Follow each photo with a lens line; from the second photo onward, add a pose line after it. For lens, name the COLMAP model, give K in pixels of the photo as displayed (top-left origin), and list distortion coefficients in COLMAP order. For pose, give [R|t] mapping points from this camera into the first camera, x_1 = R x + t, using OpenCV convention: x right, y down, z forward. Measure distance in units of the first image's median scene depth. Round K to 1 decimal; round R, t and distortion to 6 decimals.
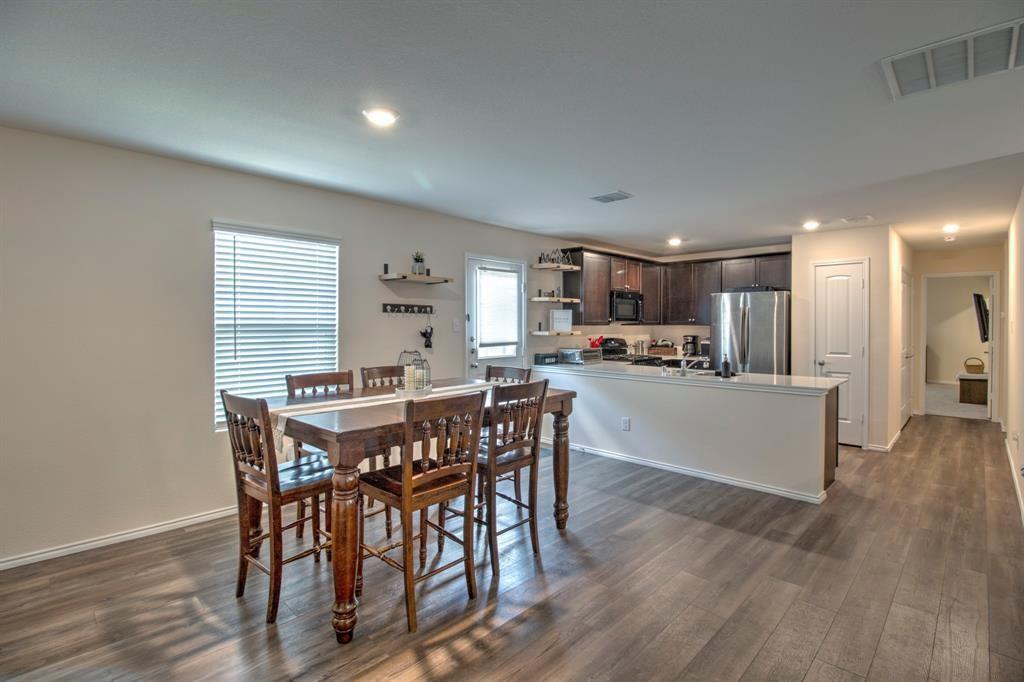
lens RADIAL K [[495.6, 0, 535.8], [0, 495.6, 325.8], [0, 0, 1]] dist [-0.003518, -0.014238]
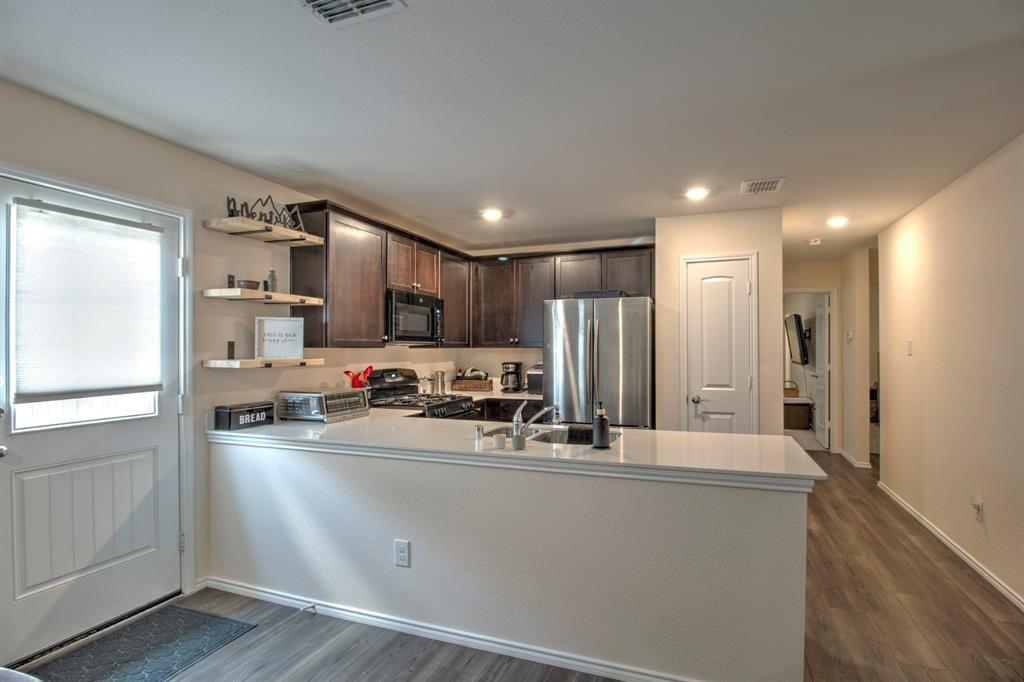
lens RADIAL K [[495.6, 0, 554.6], [0, 495.6, 348.6], [0, 0, 1]] dist [-0.003518, -0.014238]
pose [[0.912643, -0.003133, 0.408746, 0.102062], [0.005323, 0.999977, -0.004221, 0.003913], [-0.408723, 0.006028, 0.912639, 0.422027]]
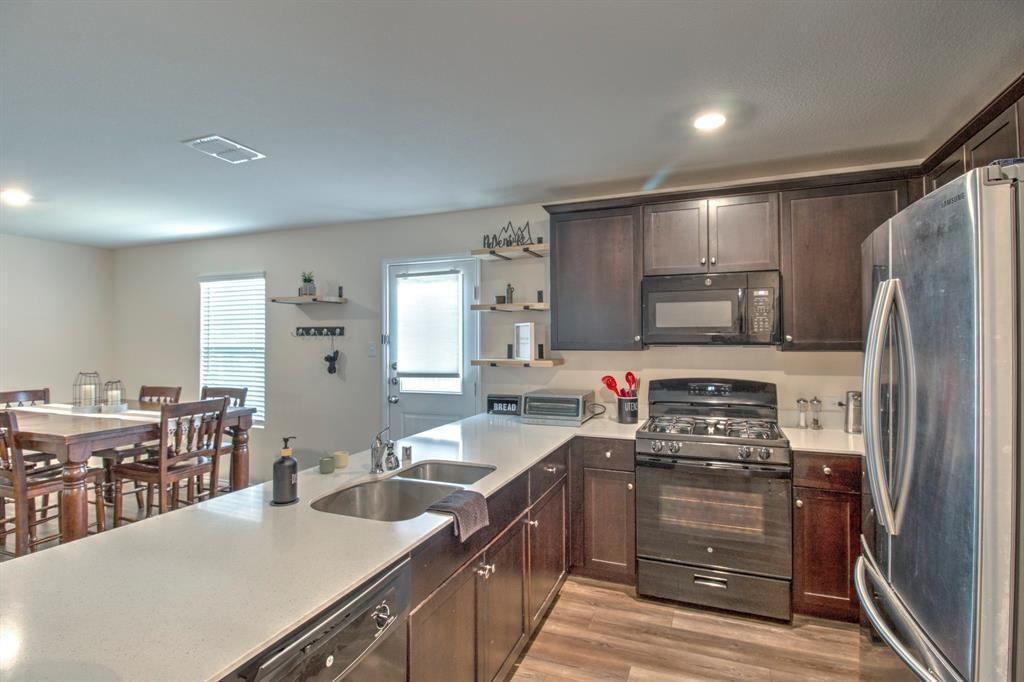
lens RADIAL K [[495.6, 0, 518.6], [0, 495.6, 338.4], [0, 0, 1]] dist [-0.003518, -0.014238]
pose [[0.342430, -0.010206, -0.939488, 0.599946], [-0.000278, 0.999940, -0.010964, -0.007956], [0.939543, 0.004015, 0.342406, 0.797163]]
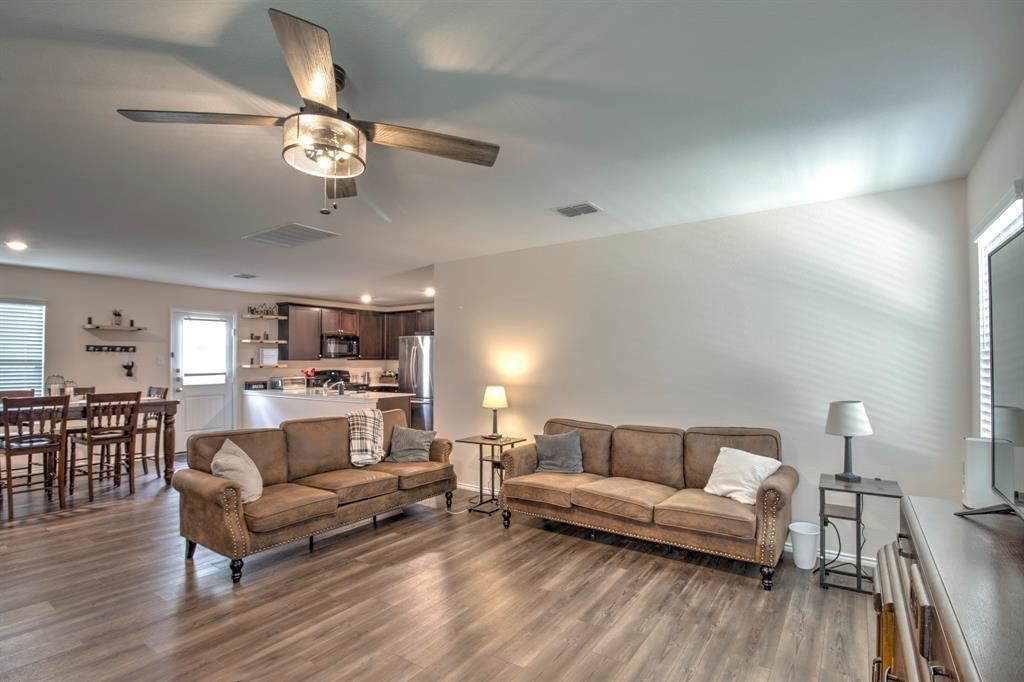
lens RADIAL K [[495.6, 0, 518.3], [0, 495.6, 352.4], [0, 0, 1]] dist [-0.003518, -0.014238]
pose [[0.989061, -0.001066, 0.147500, 0.523667], [0.003833, 0.999822, -0.018478, 0.004671], [-0.147454, 0.018841, 0.988889, -0.424209]]
